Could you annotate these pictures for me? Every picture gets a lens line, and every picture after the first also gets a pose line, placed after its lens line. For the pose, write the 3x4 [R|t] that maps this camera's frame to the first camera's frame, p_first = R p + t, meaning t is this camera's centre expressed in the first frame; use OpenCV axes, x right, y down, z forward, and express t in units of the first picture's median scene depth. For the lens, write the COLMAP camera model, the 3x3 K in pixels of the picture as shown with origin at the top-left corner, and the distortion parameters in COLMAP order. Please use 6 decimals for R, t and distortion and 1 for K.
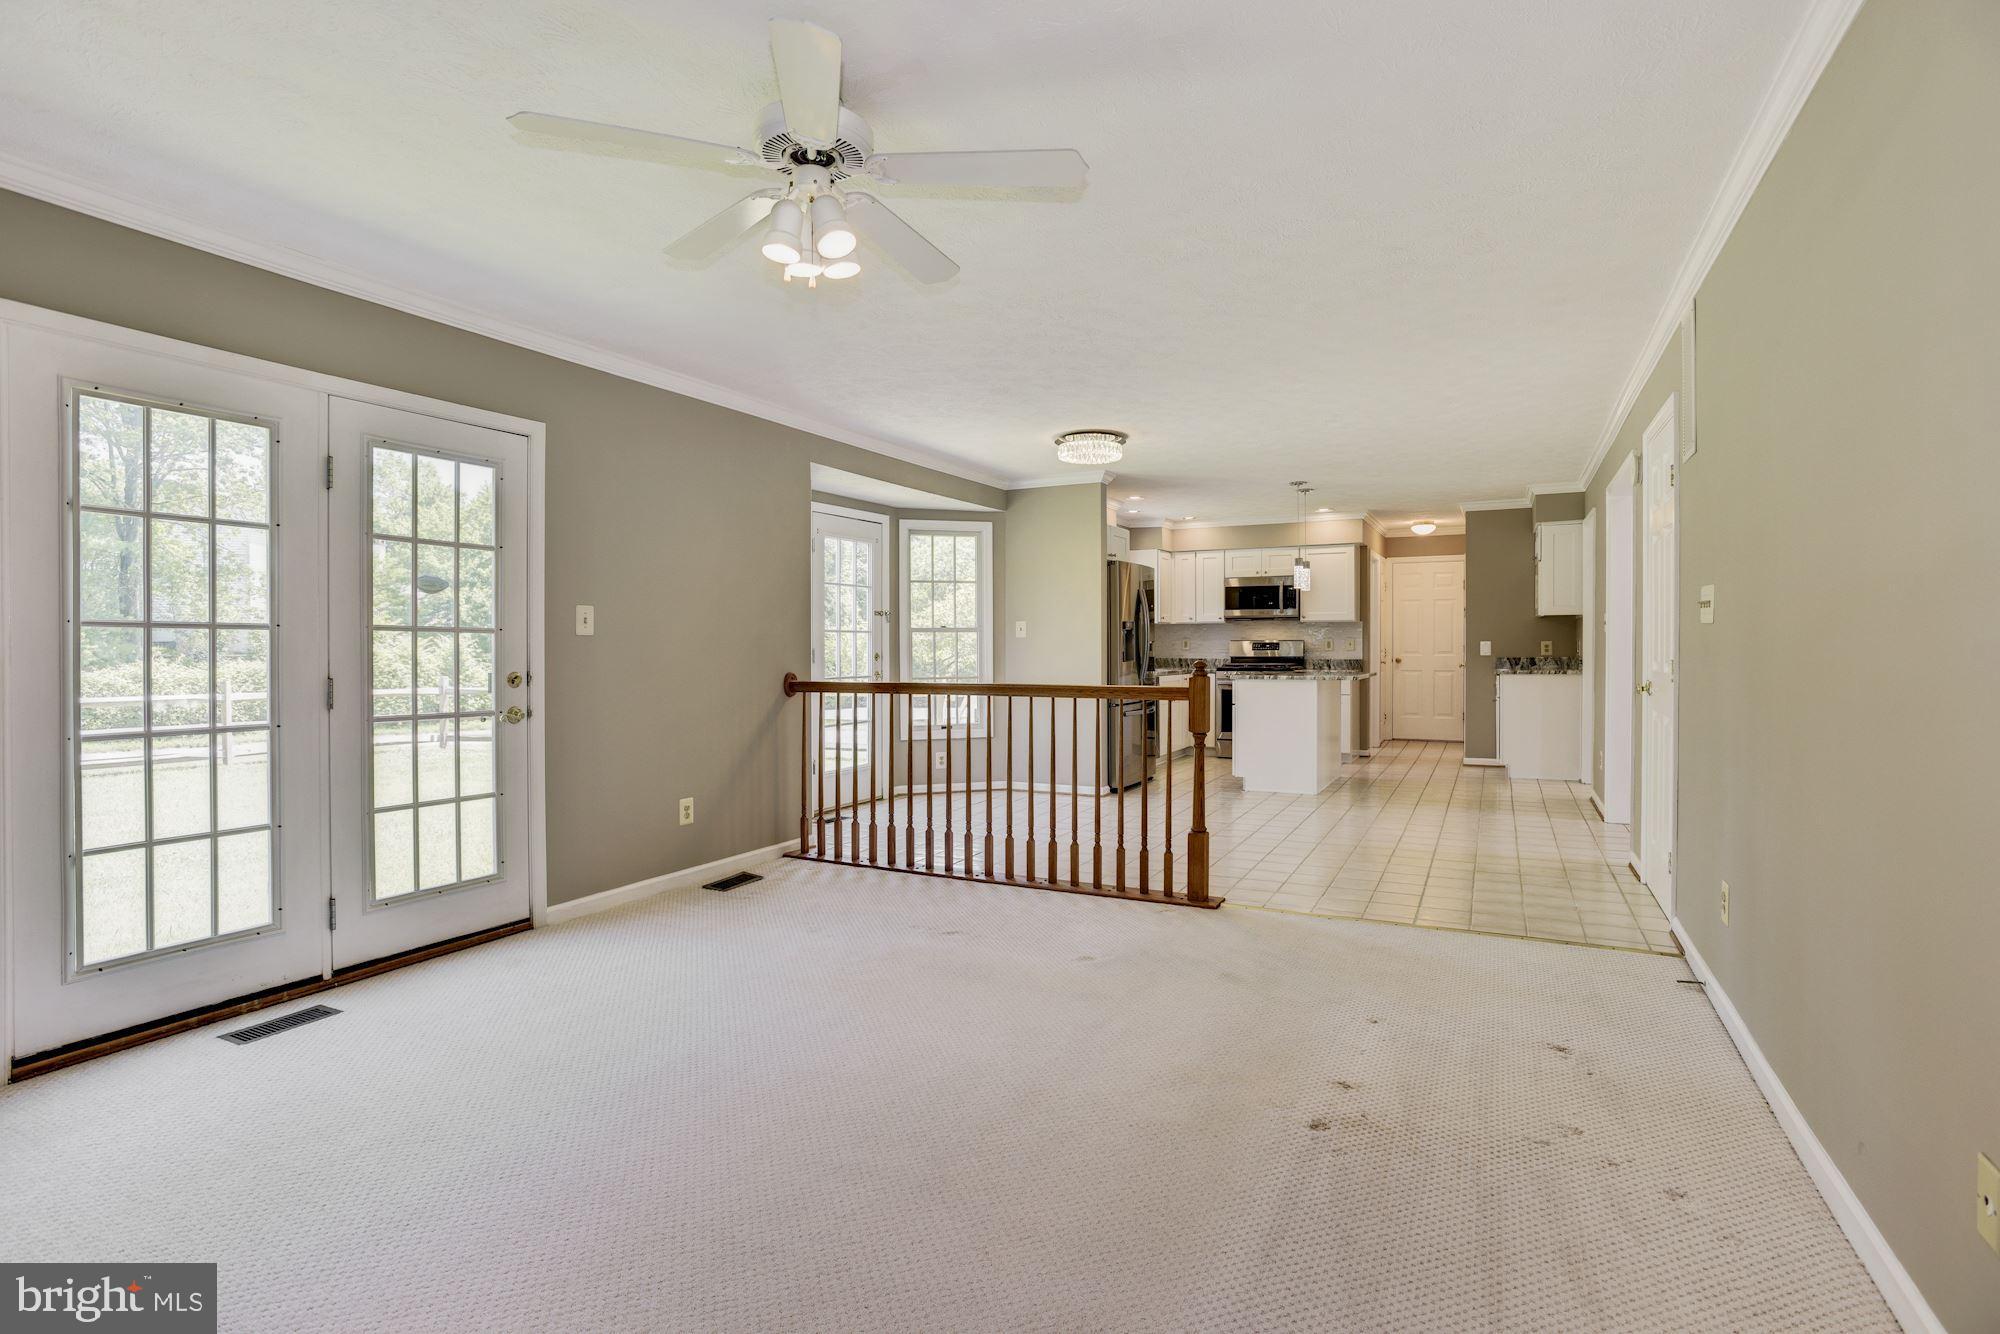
lens RADIAL K [[977.7, 0, 1046.4], [0, 977.7, 653.5], [0, 0, 1]] dist [-0.044047, 0.018024]
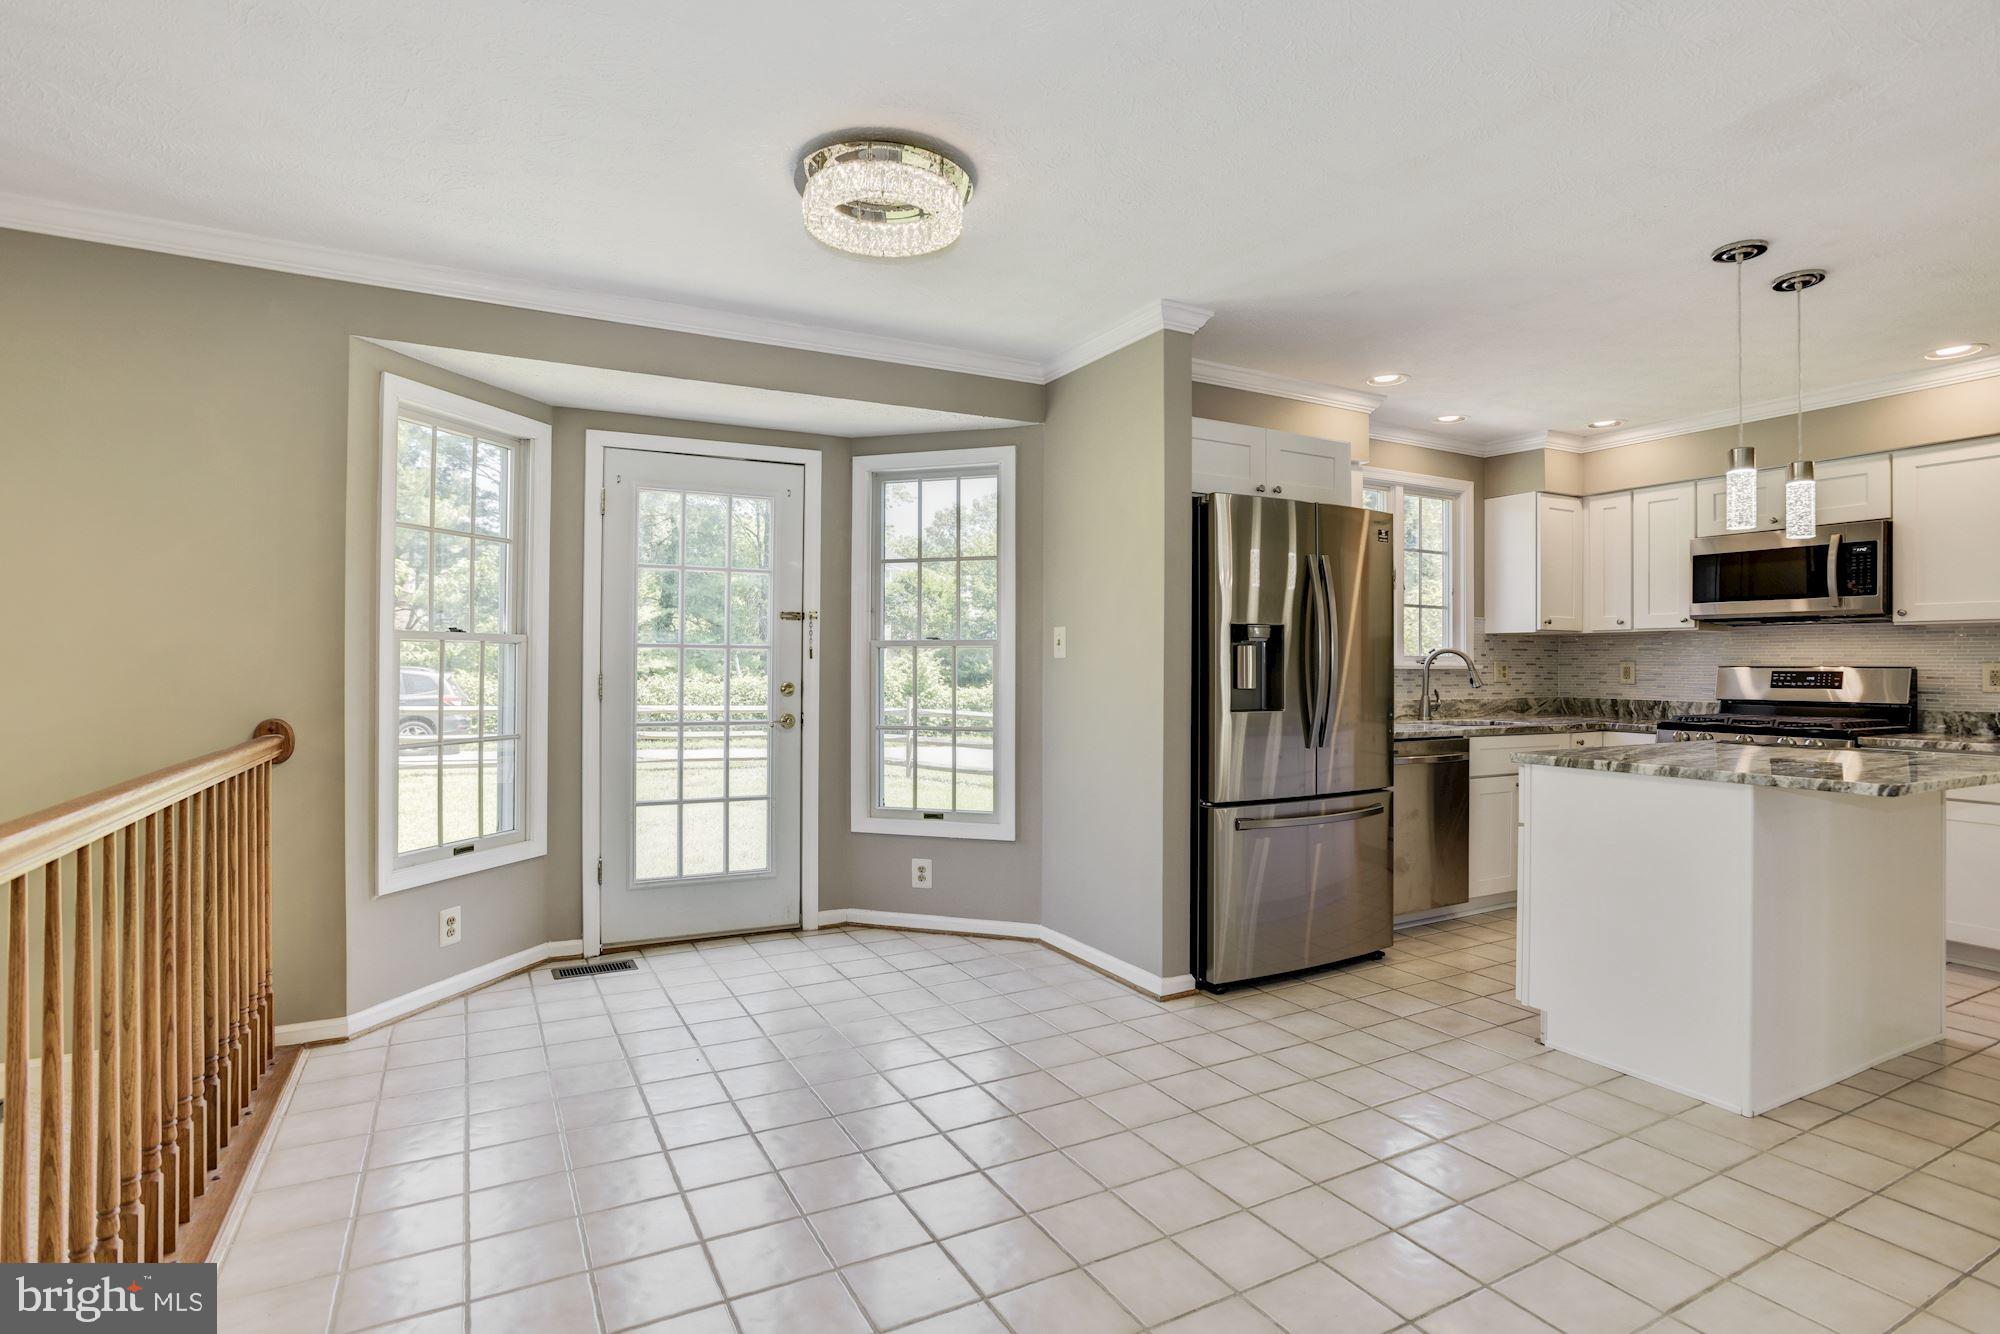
lens RADIAL K [[977.7, 0, 1023.1], [0, 977.7, 660.2], [0, 0, 1]] dist [-0.044047, 0.018024]
pose [[0.798886, 0.003311, -0.601474, 0.307114], [-0.012880, 0.999850, -0.011603, -0.010490], [0.601345, 0.017016, 0.798808, 0.646471]]
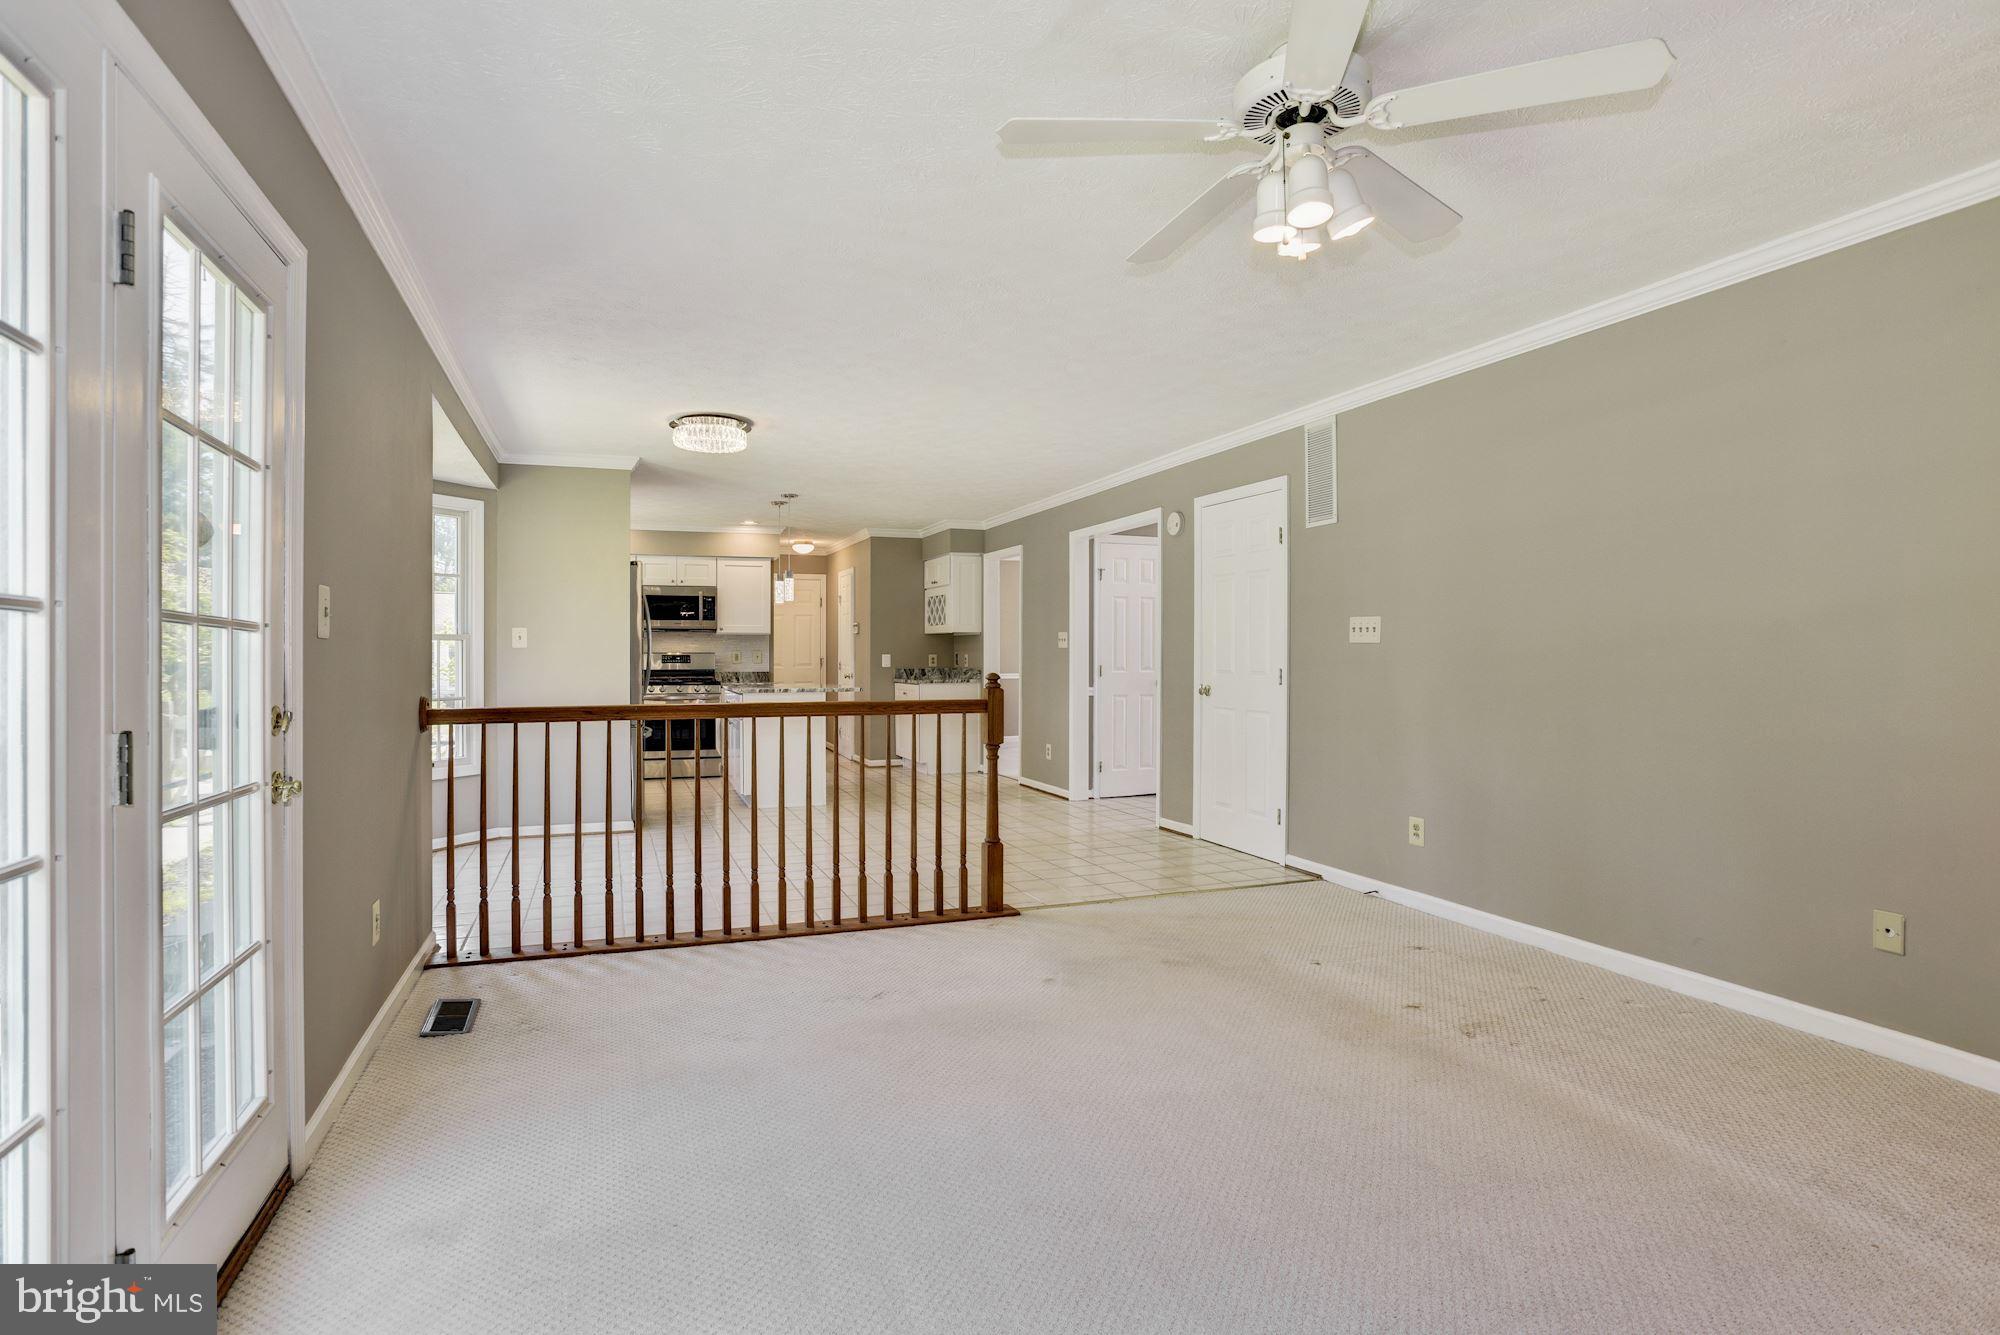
lens RADIAL K [[977.7, 0, 964.8], [0, 977.7, 661.5], [0, 0, 1]] dist [-0.044047, 0.018024]
pose [[0.702896, -0.002279, 0.711289, -0.383703], [0.006533, 0.999973, -0.003252, -0.000541], [-0.711263, 0.006933, 0.702892, 0.205637]]
